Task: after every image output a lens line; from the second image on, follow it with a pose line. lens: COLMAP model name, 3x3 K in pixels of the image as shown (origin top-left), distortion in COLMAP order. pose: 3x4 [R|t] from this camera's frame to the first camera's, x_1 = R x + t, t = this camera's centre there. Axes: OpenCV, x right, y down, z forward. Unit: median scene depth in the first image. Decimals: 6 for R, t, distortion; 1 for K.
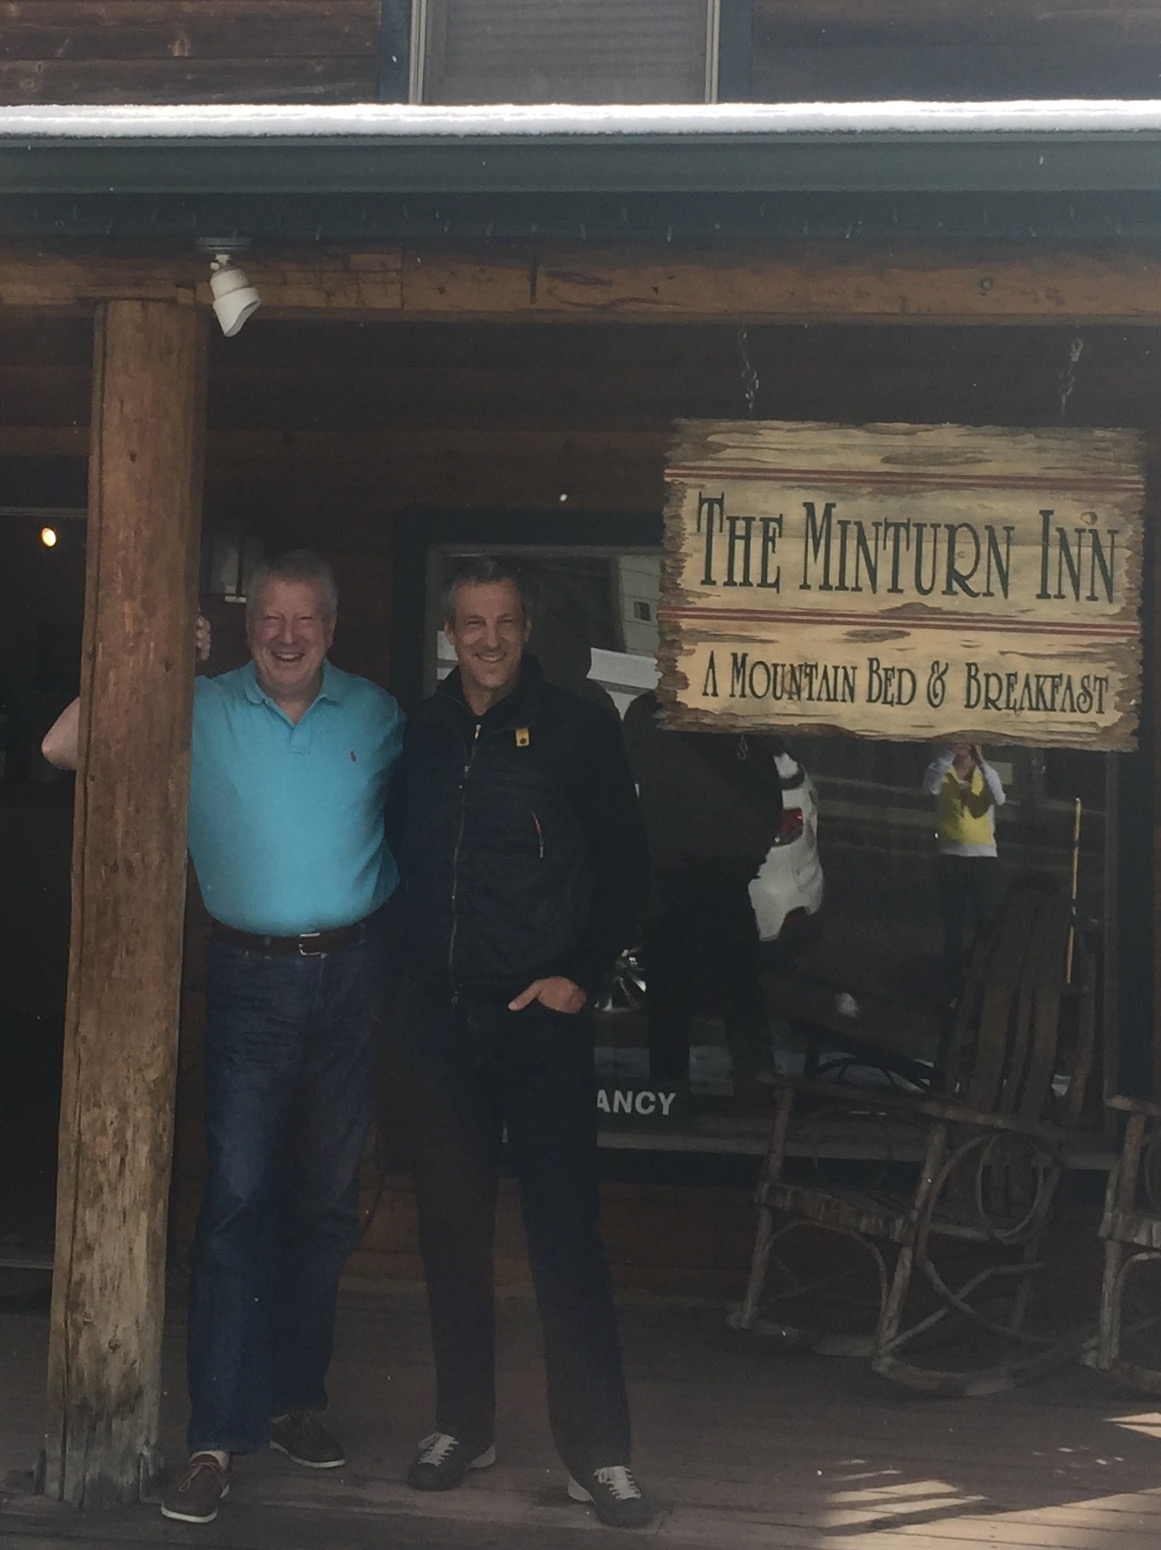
lens RADIAL K [[1297.0, 0, 587.4], [0, 1297.0, 763.6], [0, 0, 1]] dist [-0.008812, 0.023973]
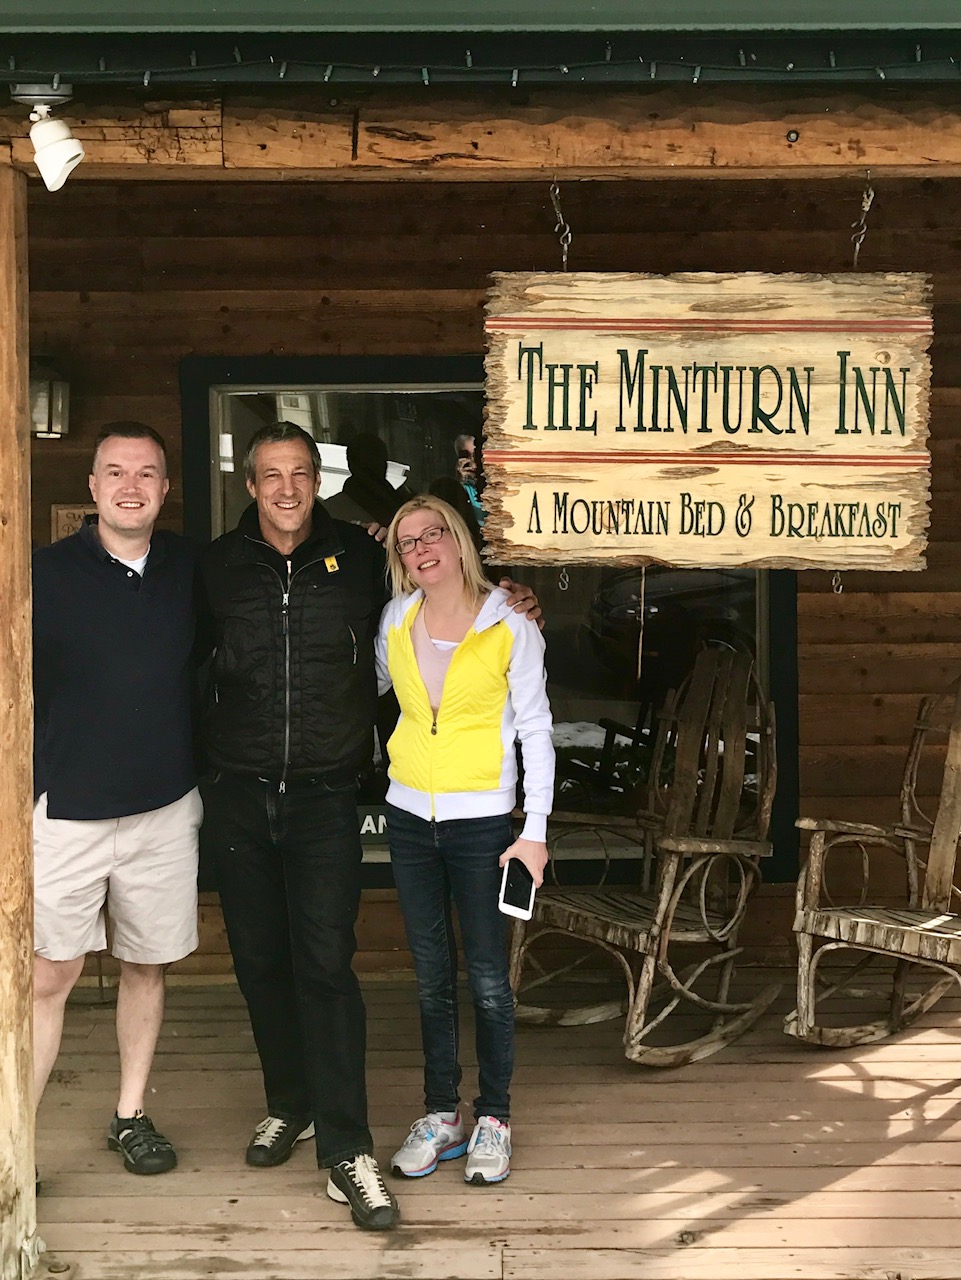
lens RADIAL K [[1057.7, 0, 467.7], [0, 1057.7, 610.8], [0, 0, 1]] dist [0.032367, -0.023910]
pose [[0.993404, -0.048052, 0.104110, -0.056847], [0.043303, 0.997936, 0.047411, -0.032900], [-0.106173, -0.042590, 0.993435, 0.133445]]
